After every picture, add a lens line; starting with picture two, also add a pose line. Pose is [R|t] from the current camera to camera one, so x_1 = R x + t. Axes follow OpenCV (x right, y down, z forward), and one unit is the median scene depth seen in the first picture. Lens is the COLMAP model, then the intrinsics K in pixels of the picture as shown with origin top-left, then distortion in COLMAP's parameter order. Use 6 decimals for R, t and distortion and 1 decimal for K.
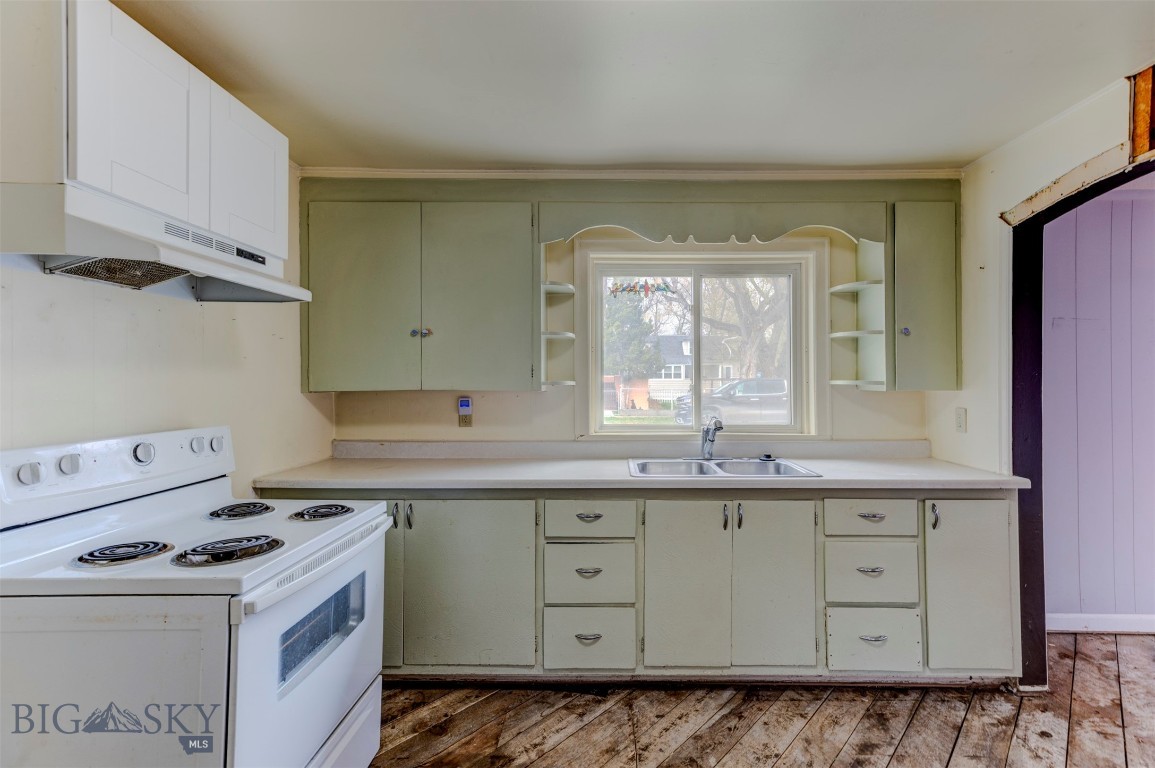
lens RADIAL K [[522.4, 0, 623.8], [0, 522.4, 375.0], [0, 0, 1]] dist [0.006635, -0.000195]
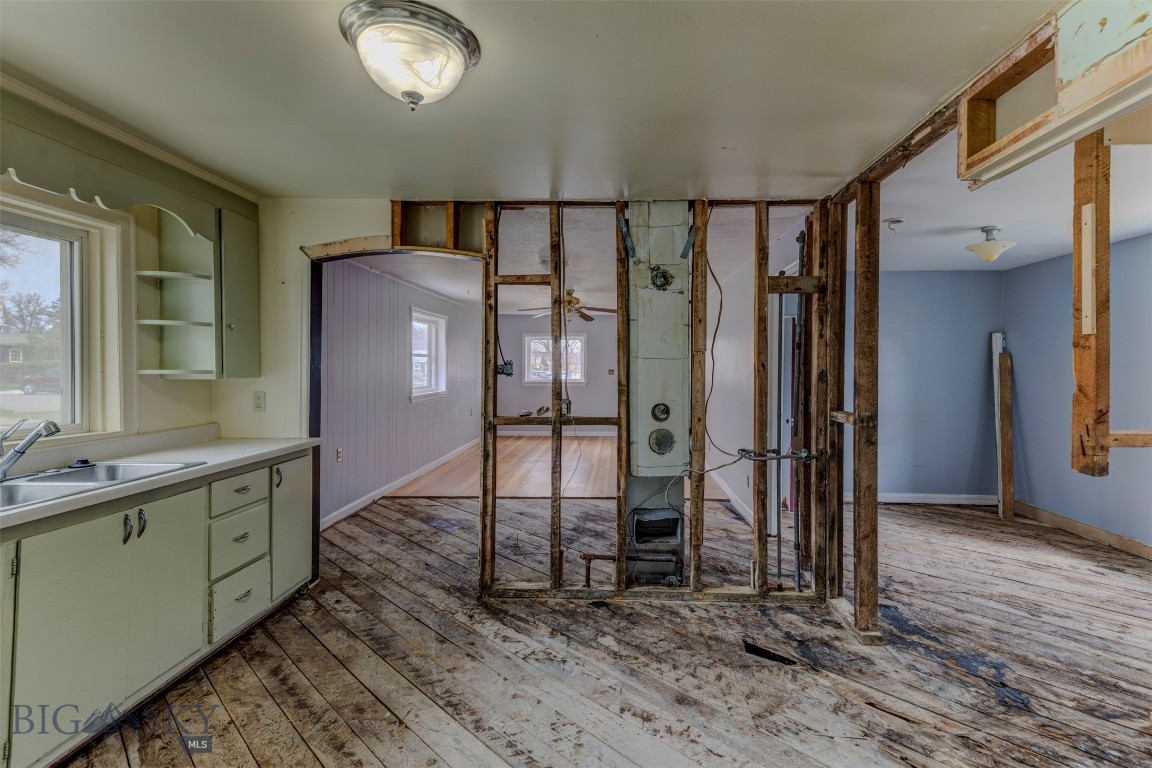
lens RADIAL K [[542.8, 0, 610.3], [0, 542.8, 366.3], [0, 0, 1]] dist [0.015770, 0.001714]
pose [[-0.004493, 0.002339, 0.999987, -0.704376], [-0.009339, 0.999954, -0.002381, -0.002001], [-0.999946, -0.009350, -0.004470, 0.201249]]
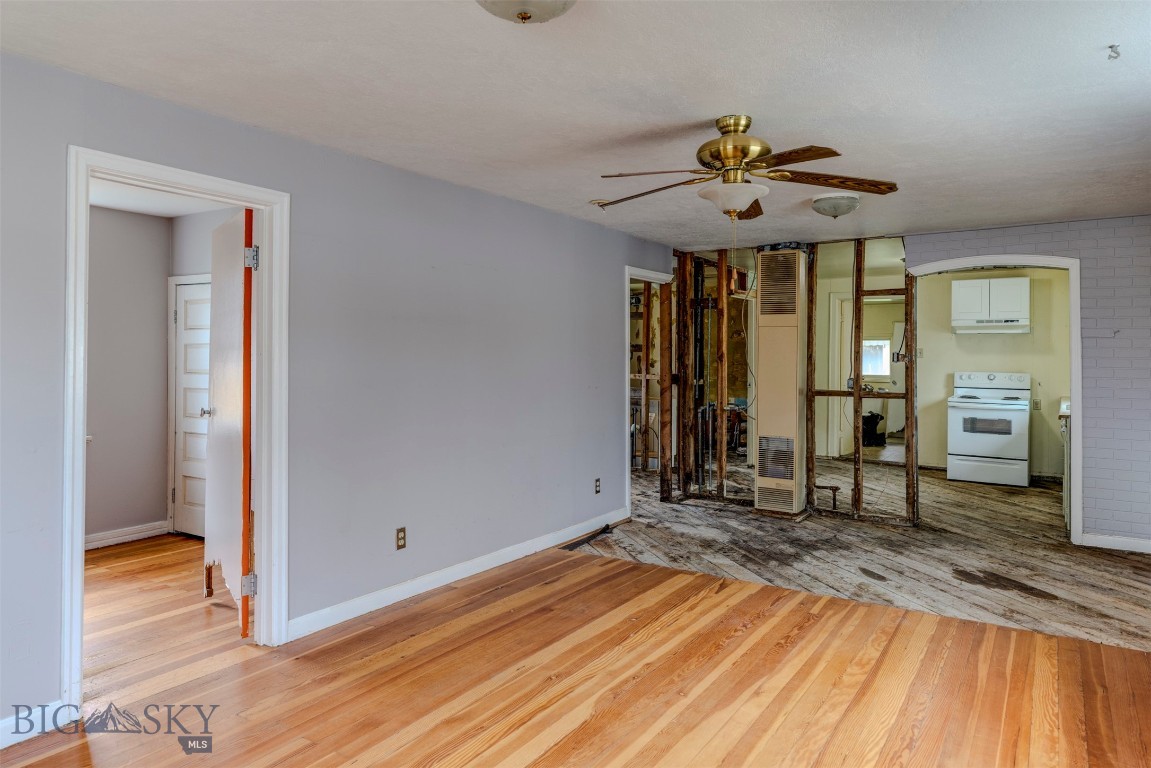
lens RADIAL K [[758.7, 0, 568.9], [0, 758.7, 341.2], [0, 0, 1]] dist [0.024568, -0.009138]
pose [[-0.531616, -0.019430, -0.846762, 3.595435], [0.000720, 0.999726, -0.023392, 0.005770], [0.846985, -0.013045, -0.531457, 0.901405]]
